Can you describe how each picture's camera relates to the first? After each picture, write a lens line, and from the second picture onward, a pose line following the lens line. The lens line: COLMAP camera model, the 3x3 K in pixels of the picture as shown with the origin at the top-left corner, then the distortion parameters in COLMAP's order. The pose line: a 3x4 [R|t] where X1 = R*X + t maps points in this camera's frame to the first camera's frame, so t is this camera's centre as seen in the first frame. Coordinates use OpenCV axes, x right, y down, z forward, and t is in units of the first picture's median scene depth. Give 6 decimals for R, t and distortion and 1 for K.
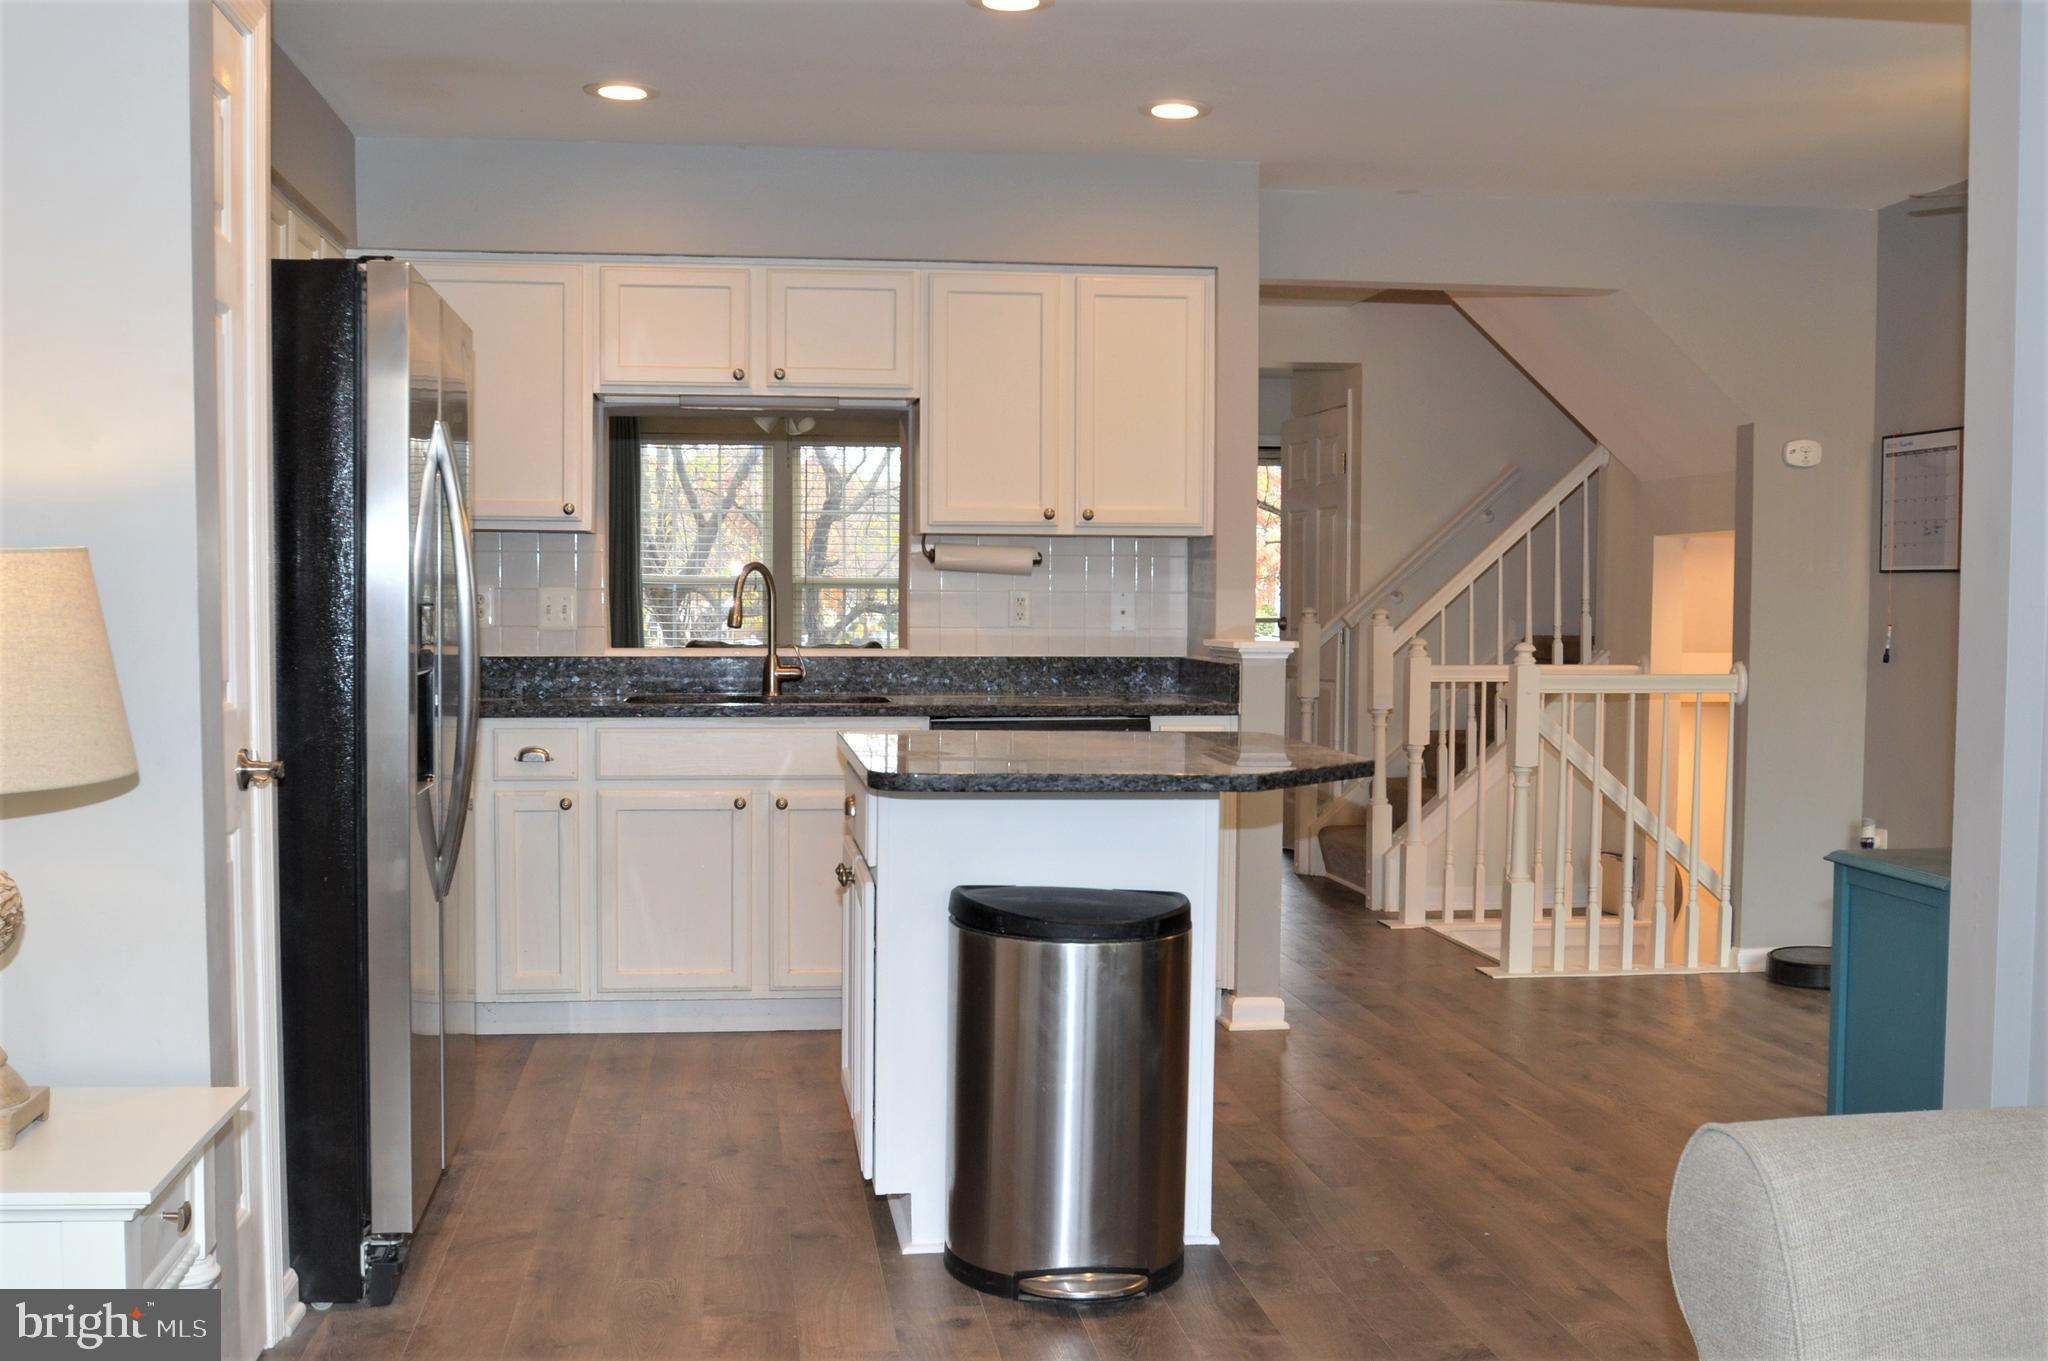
lens RADIAL K [[2122.1, 0, 1024.0], [0, 2122.1, 680.5], [0, 0, 1]] dist [-0.003840, 0.002936]
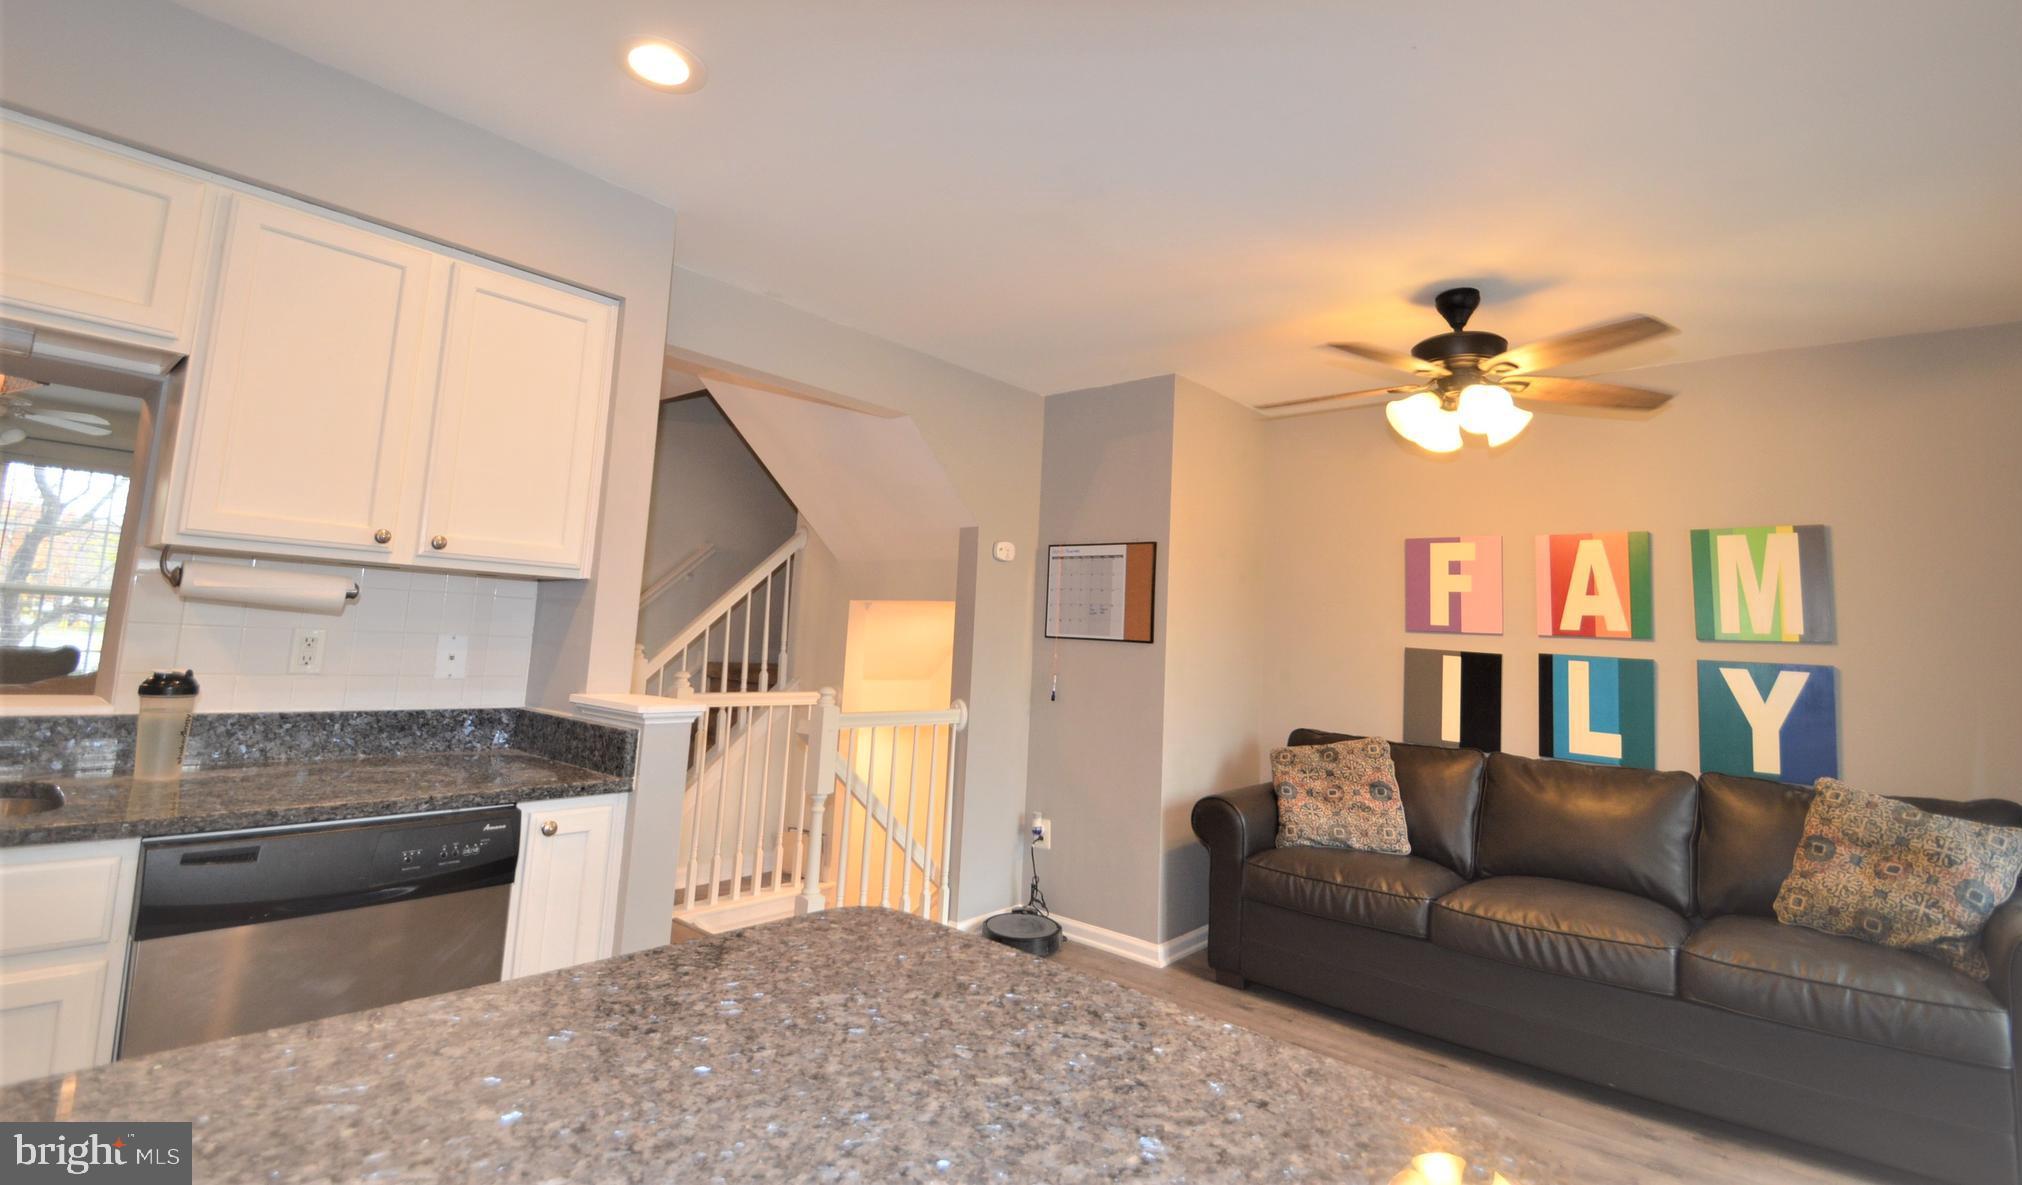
lens RADIAL K [[906.2, 0, 1012.6], [0, 906.2, 525.0], [0, 0, 1]] dist [0.000679, -0.011401]
pose [[0.744215, 0.112731, 0.658358, -0.033554], [-0.018143, 0.988703, -0.148787, -0.034939], [-0.667694, 0.098785, 0.737853, 0.562343]]
